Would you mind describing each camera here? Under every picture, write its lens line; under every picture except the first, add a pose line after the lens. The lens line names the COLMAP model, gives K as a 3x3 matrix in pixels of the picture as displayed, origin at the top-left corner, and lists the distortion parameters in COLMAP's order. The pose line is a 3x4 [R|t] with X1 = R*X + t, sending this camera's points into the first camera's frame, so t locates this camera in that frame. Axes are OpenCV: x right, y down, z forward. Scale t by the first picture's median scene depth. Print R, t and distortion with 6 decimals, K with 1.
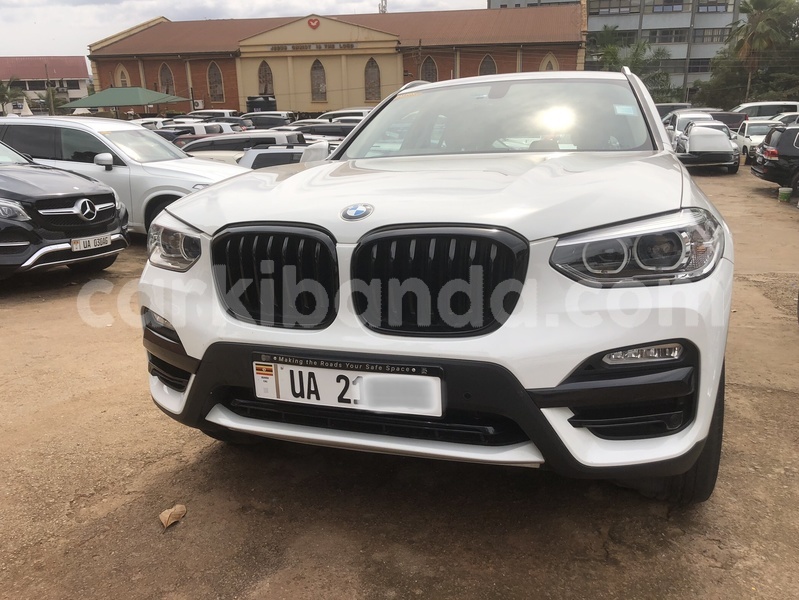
lens RADIAL K [[716.0, 0, 399.5], [0, 716.0, 300.0], [0, 0, 1]] dist [0.022354, -0.013964]
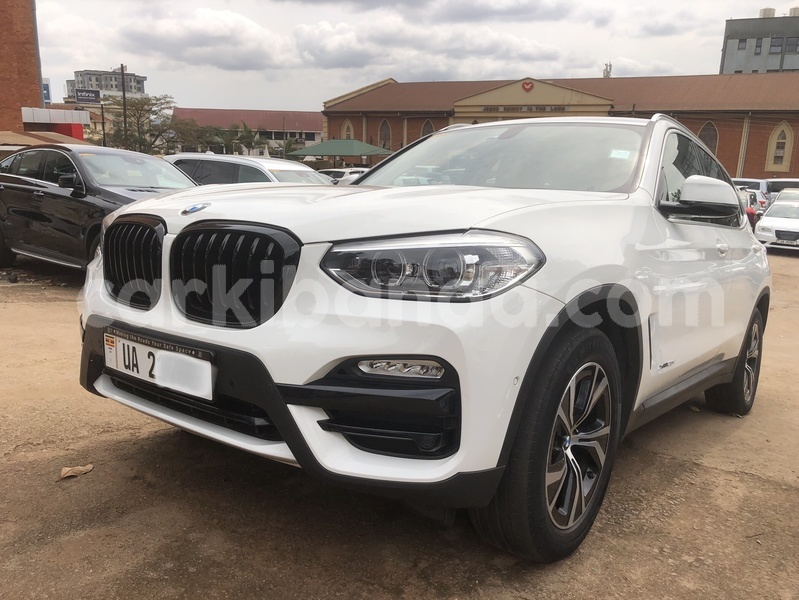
lens RADIAL K [[716.2, 0, 399.5], [0, 716.2, 300.0], [0, 0, 1]] dist [0.034230, -0.016817]
pose [[0.944457, 0.111032, -0.309310, 0.556702], [-0.136590, 0.988675, -0.062167, 0.038695], [0.298905, 0.100963, 0.948927, 0.049173]]
